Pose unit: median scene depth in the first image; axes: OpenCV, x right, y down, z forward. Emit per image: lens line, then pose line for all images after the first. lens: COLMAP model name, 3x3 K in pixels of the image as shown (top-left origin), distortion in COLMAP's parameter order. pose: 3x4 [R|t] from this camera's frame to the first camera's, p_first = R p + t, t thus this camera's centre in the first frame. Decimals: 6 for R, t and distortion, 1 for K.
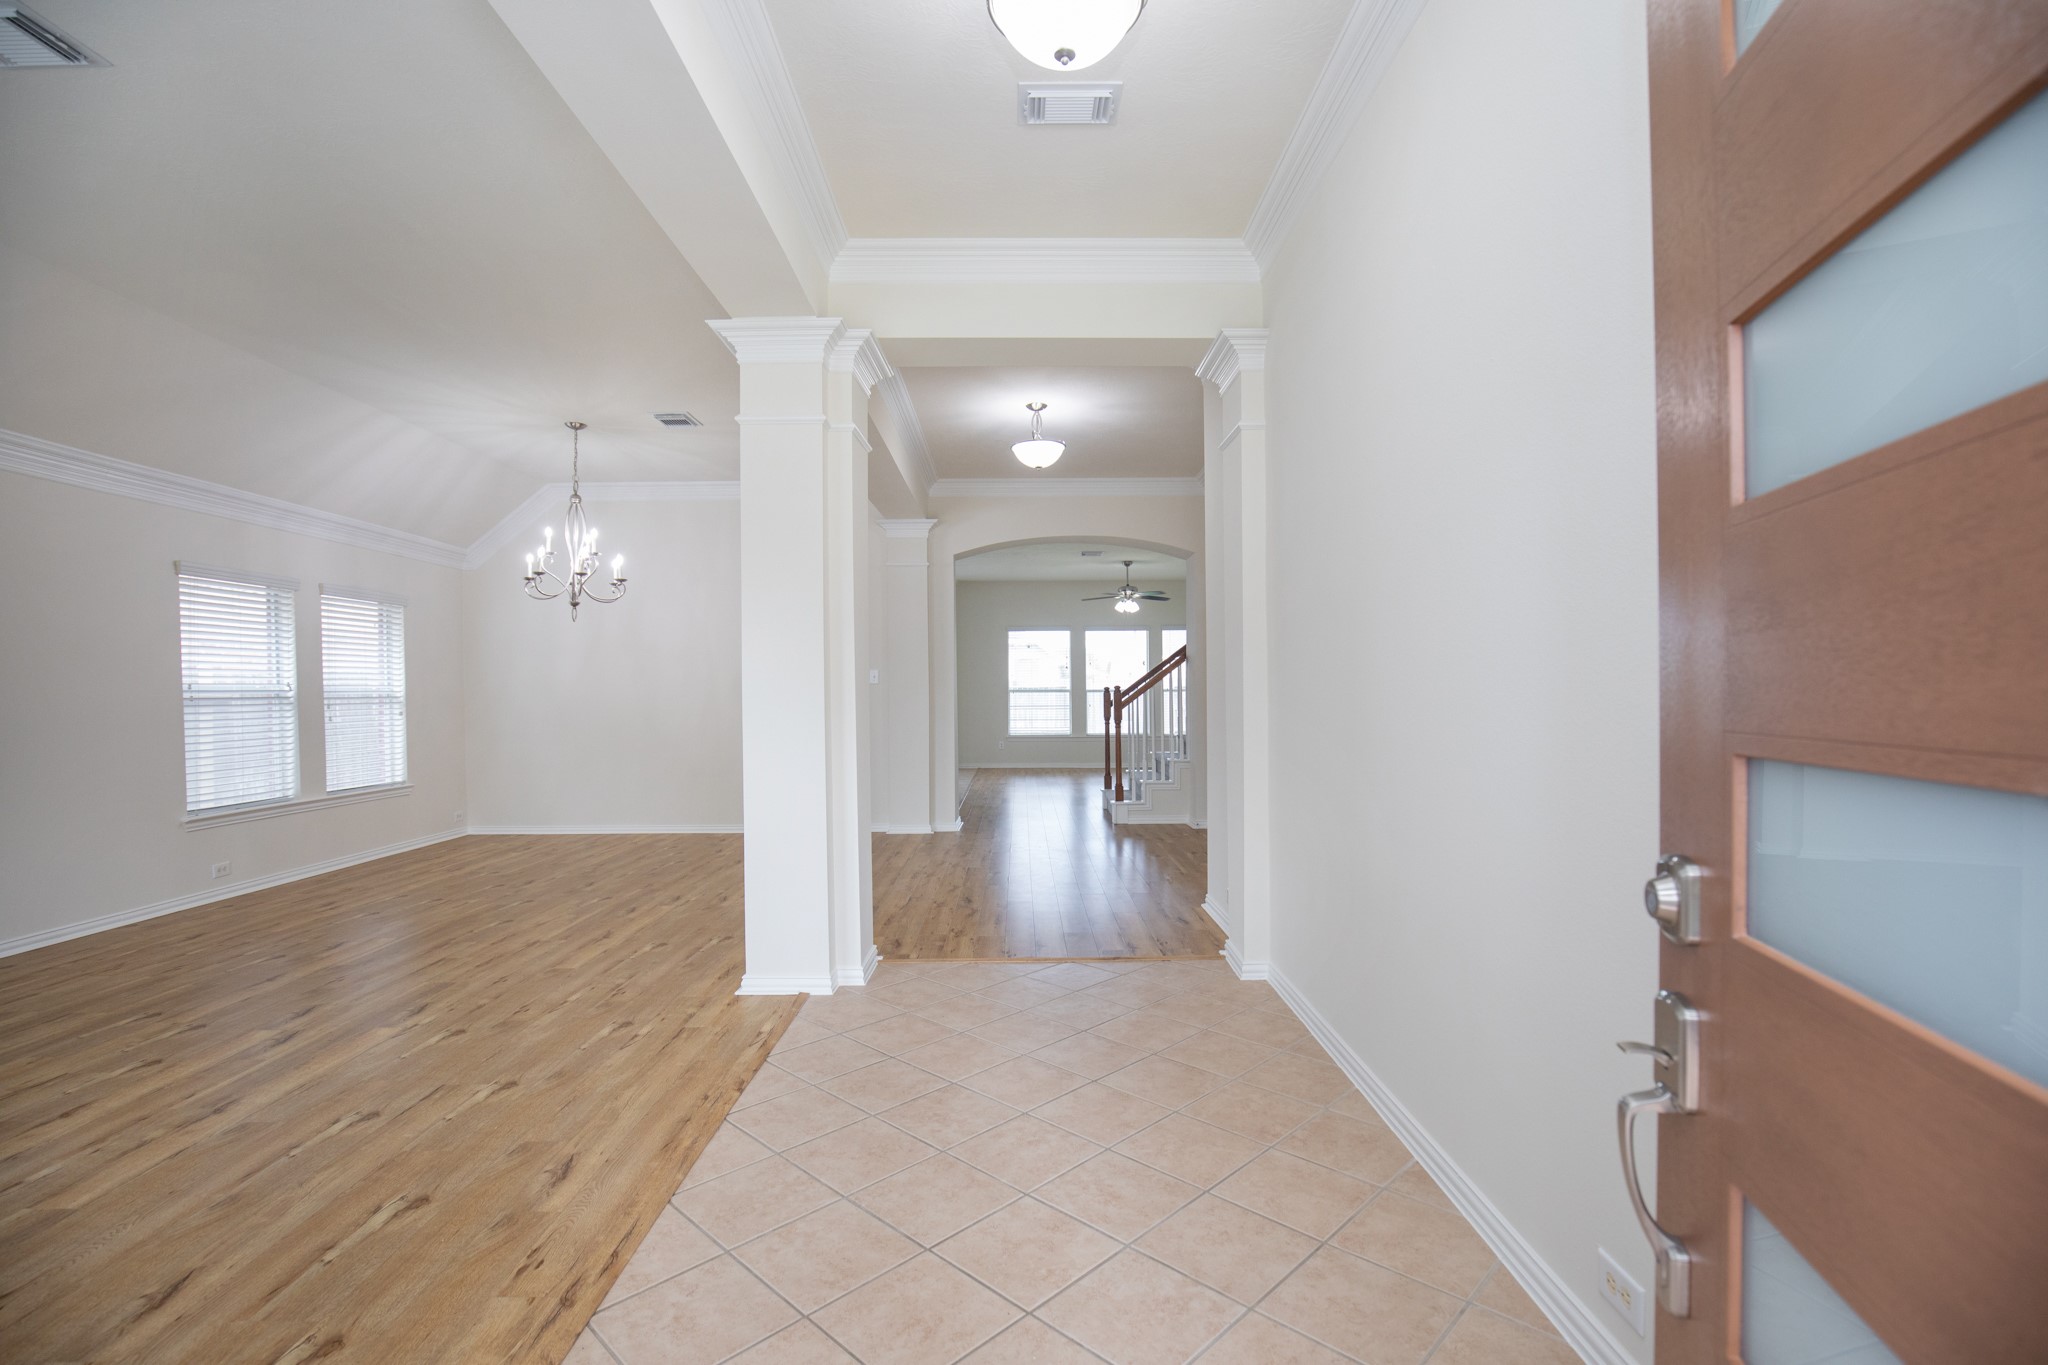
lens RADIAL K [[942.1, 0, 1030.8], [0, 942.1, 706.8], [0, 0, 1]] dist [-0.027410, 0.000671]
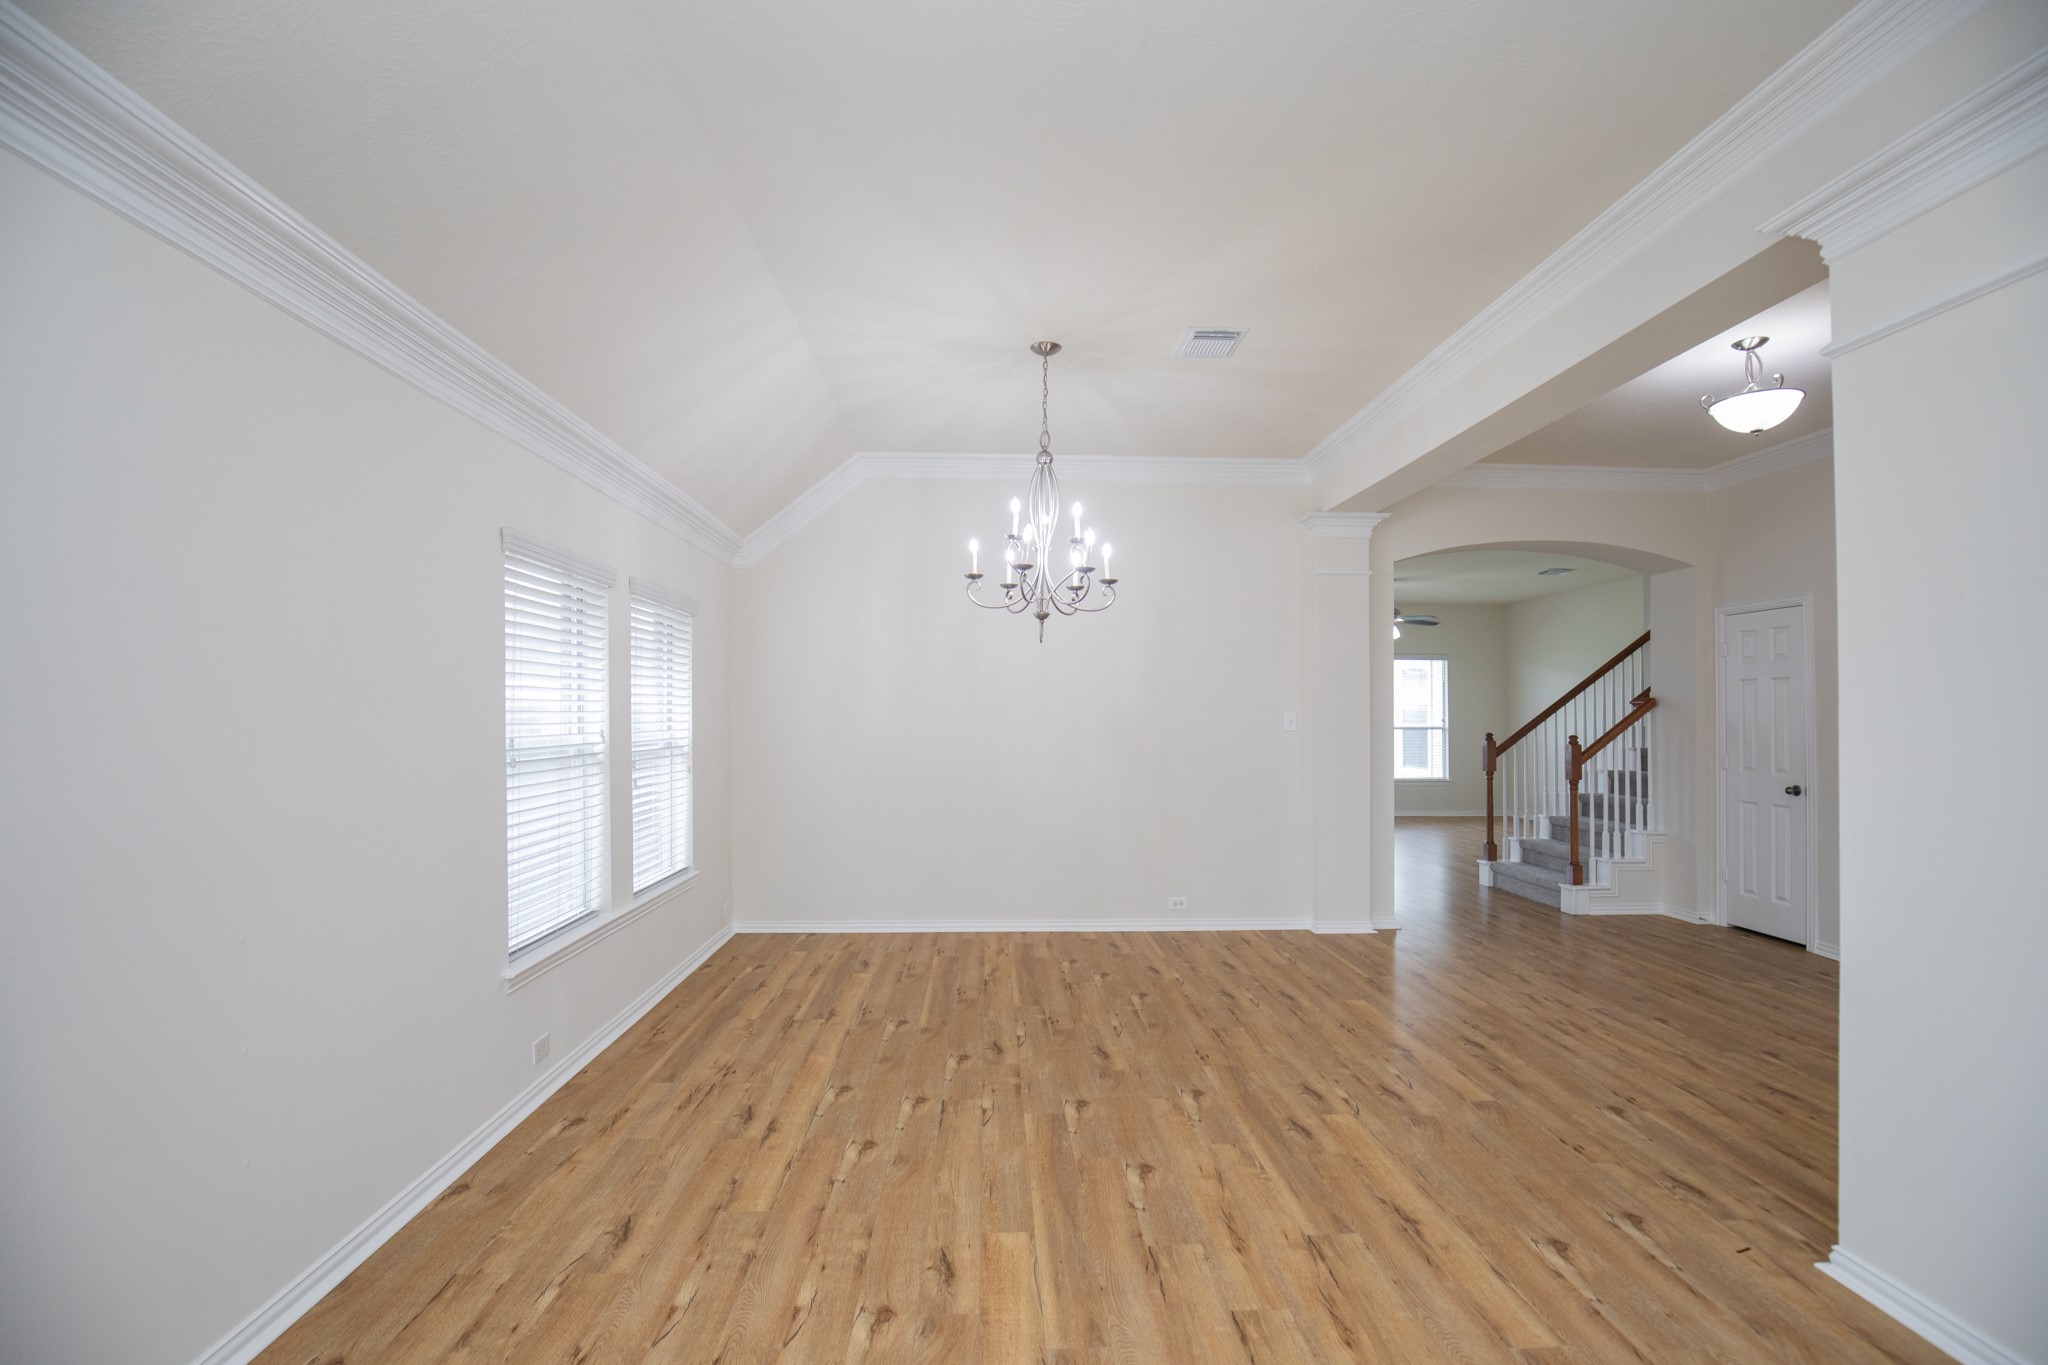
lens RADIAL K [[908.1, 0, 1030.5], [0, 908.1, 716.4], [0, 0, 1]] dist [-0.018284, 0.000159]
pose [[0.998522, 0.009365, 0.053531, -0.529425], [-0.008761, 0.999896, -0.011499, -0.031173], [-0.053633, 0.011013, 0.998500, 0.358875]]
